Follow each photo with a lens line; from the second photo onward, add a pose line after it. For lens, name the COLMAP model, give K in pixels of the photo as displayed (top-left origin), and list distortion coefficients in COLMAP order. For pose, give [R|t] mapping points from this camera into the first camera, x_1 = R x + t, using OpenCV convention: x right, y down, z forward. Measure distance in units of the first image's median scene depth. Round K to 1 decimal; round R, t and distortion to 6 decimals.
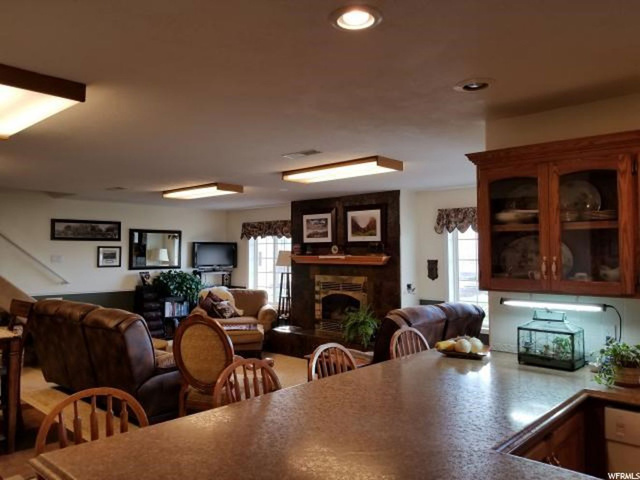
lens RADIAL K [[491.7, 0, 319.8], [0, 491.7, 225.0], [0, 0, 1]] dist [0.086829, -0.112818]
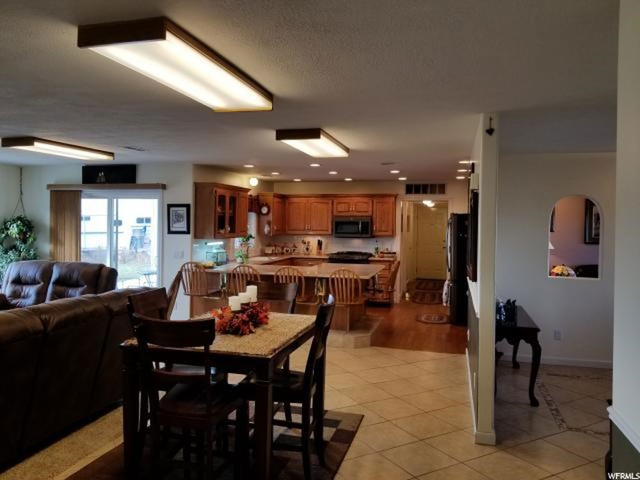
lens RADIAL K [[497.7, 0, 318.6], [0, 497.7, 223.0], [0, 0, 1]] dist [-0.006863, -0.040491]
pose [[-0.455412, -0.012729, 0.890190, -0.839365], [-0.067931, 0.997480, -0.020490, 0.026602], [-0.887685, -0.069802, -0.455129, 0.666533]]
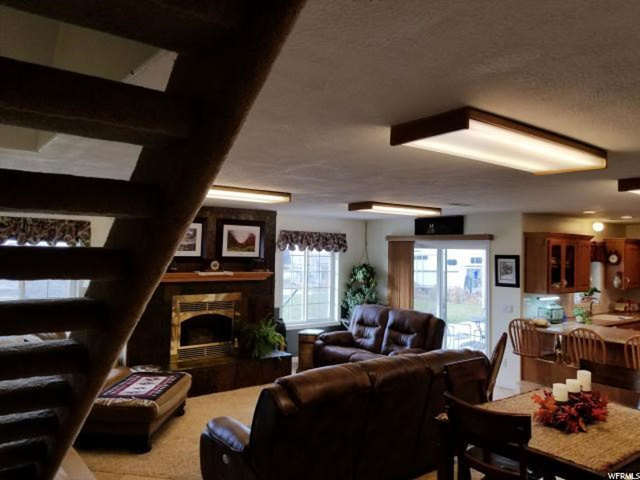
lens RADIAL K [[491.7, 0, 319.8], [0, 491.7, 225.0], [0, 0, 1]] dist [0.086829, -0.112818]
pose [[0.176079, 0.053754, 0.982907, -0.837209], [-0.080935, 0.995918, -0.039967, -0.003496], [-0.981043, -0.072514, 0.179711, 0.651413]]
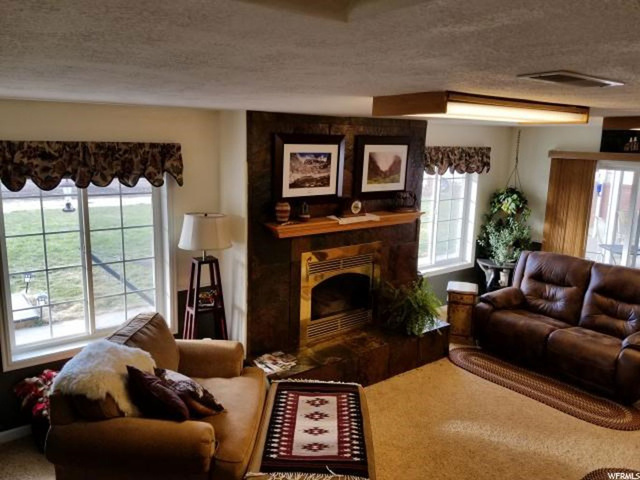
lens RADIAL K [[491.7, 0, 319.8], [0, 491.7, 225.0], [0, 0, 1]] dist [0.086829, -0.112818]
pose [[0.170992, -0.170357, 0.970433, -0.579387], [-0.084820, 0.978737, 0.186760, -0.039150], [-0.981615, -0.114247, 0.152907, 0.948902]]
